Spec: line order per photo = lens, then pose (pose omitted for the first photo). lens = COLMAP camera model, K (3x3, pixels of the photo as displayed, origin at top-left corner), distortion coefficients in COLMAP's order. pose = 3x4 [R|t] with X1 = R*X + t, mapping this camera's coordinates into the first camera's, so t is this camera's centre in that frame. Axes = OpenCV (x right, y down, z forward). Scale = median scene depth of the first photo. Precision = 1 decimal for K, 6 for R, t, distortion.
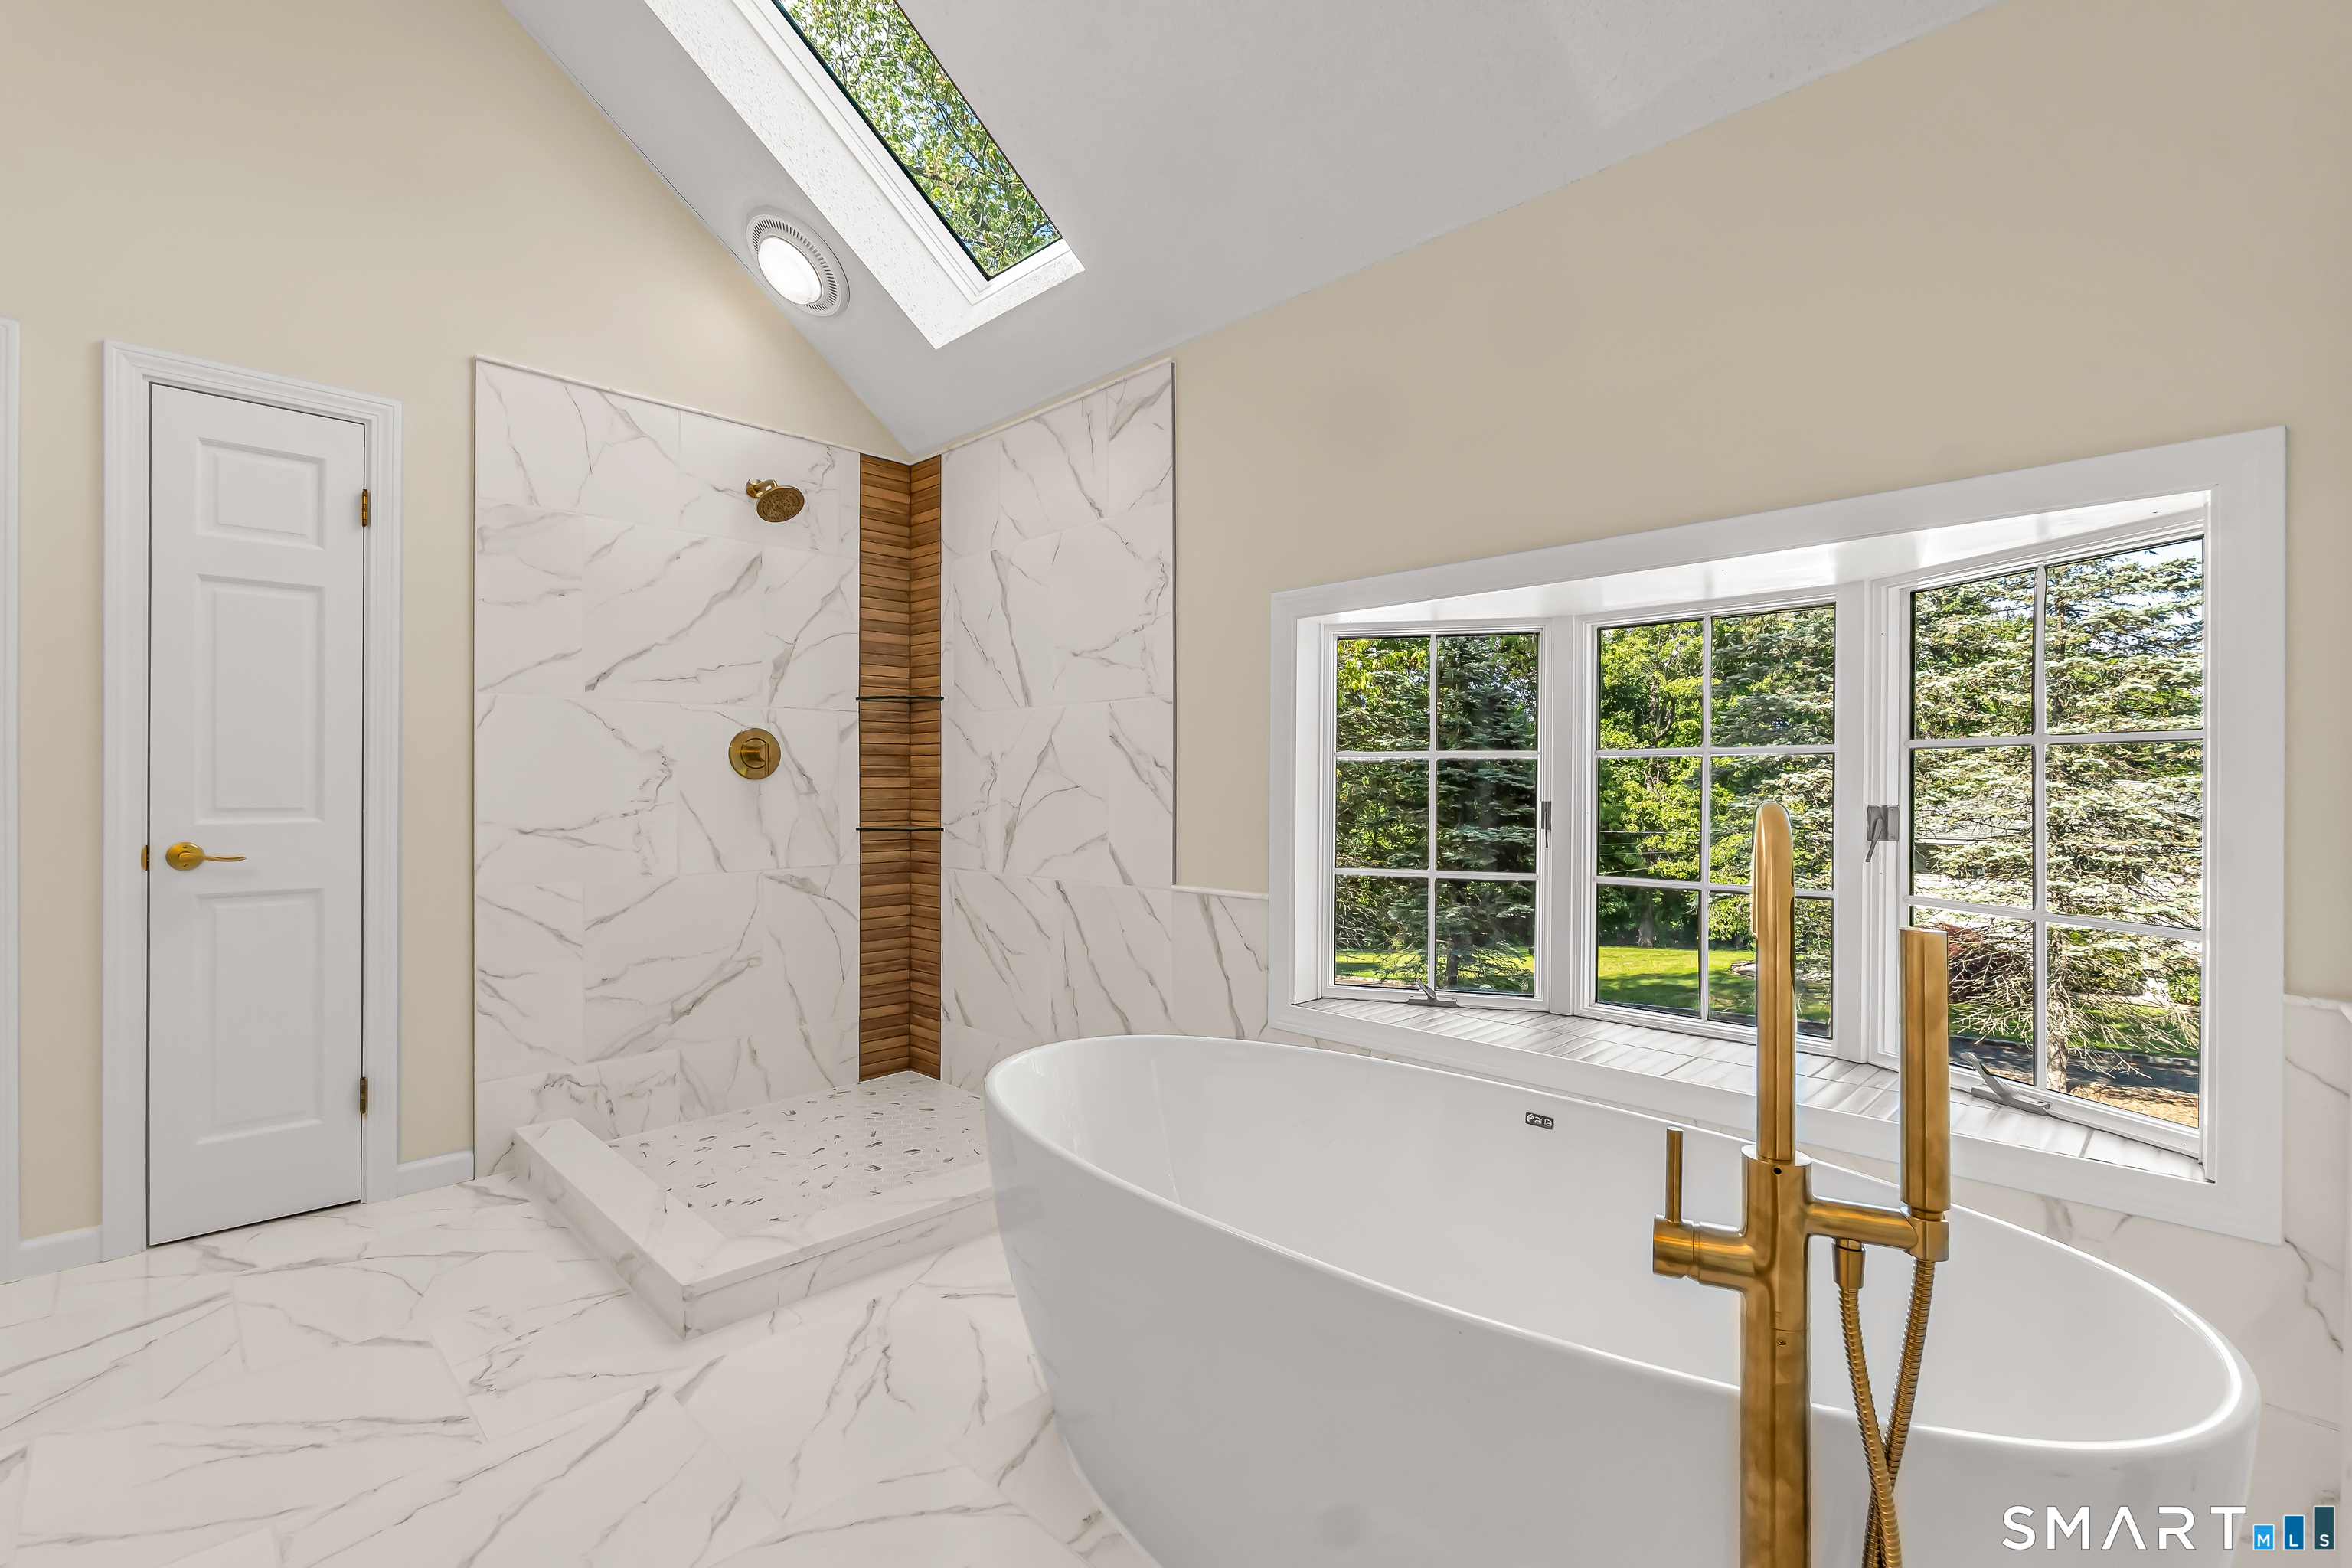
lens RADIAL K [[1042.4, 0, 1164.3], [0, 1042.4, 780.3], [0, 0, 1]] dist [-0.010538, 0.000586]
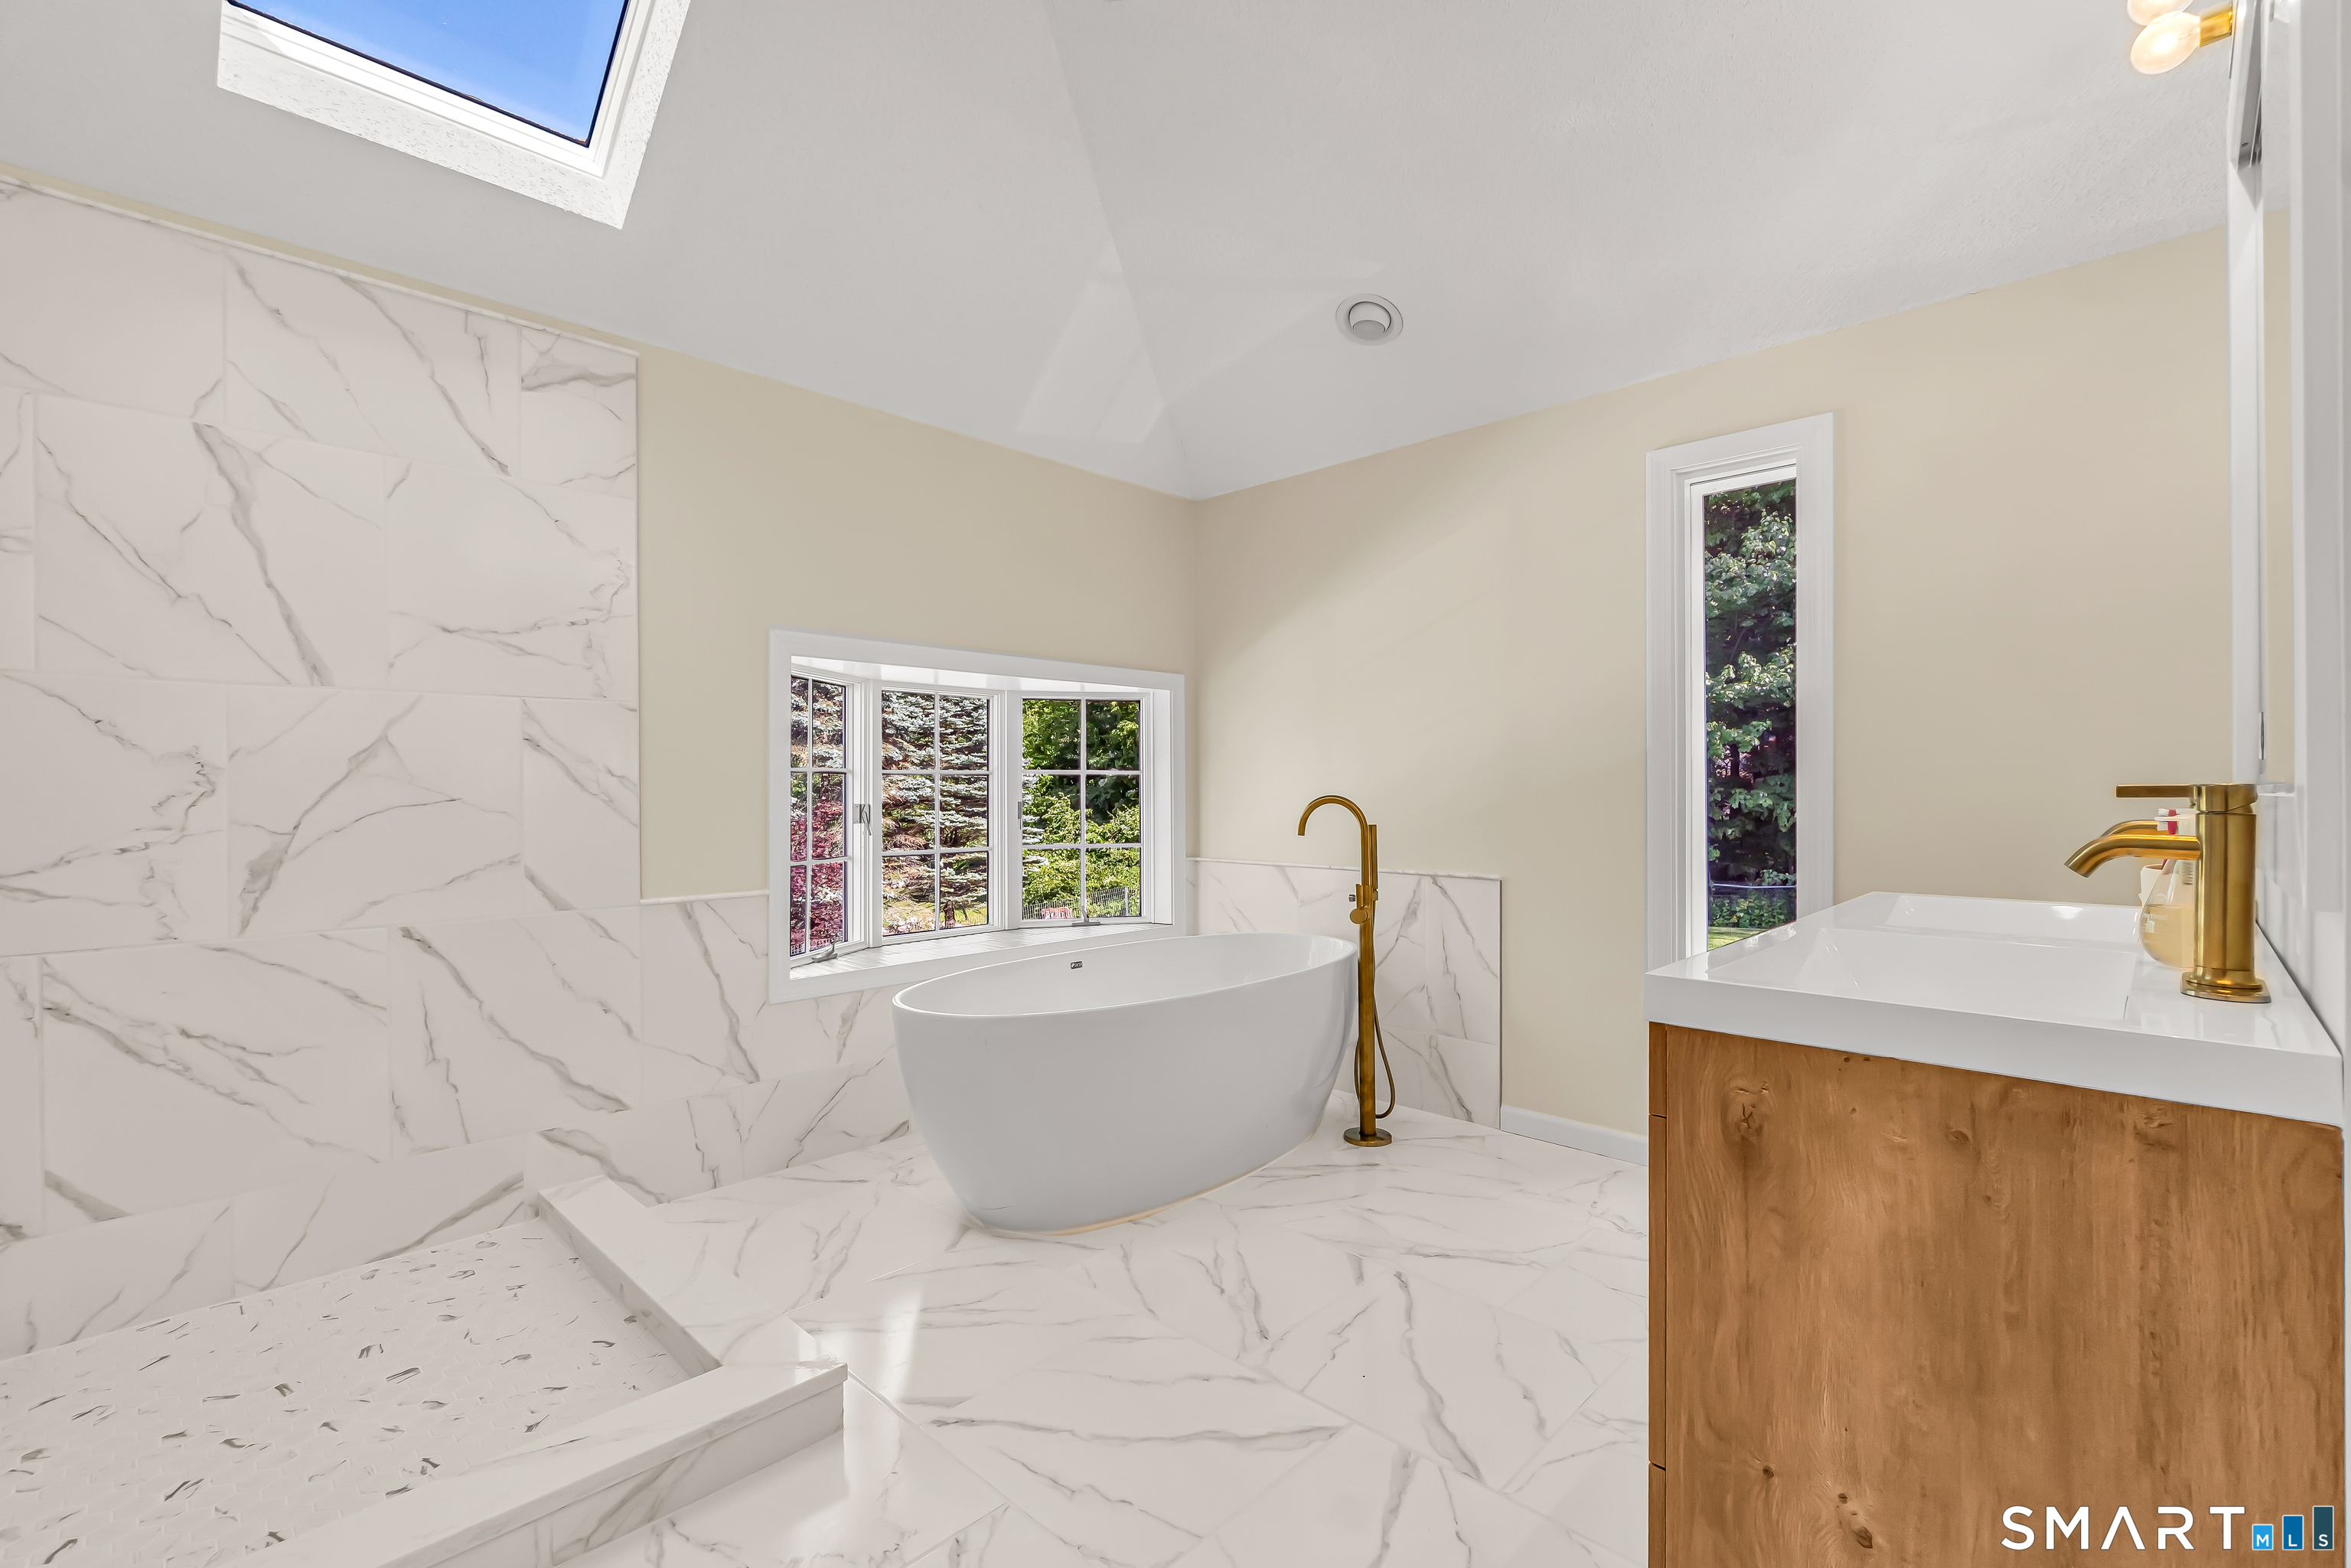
lens RADIAL K [[1041.9, 0, 1164.1], [0, 1041.9, 791.0], [0, 0, 1]] dist [-0.010538, 0.000586]
pose [[-0.018788, 0.005273, 0.999810, -0.904041], [0.010305, 0.999934, -0.005080, 0.009506], [-0.999770, 0.010208, -0.018842, 0.499924]]
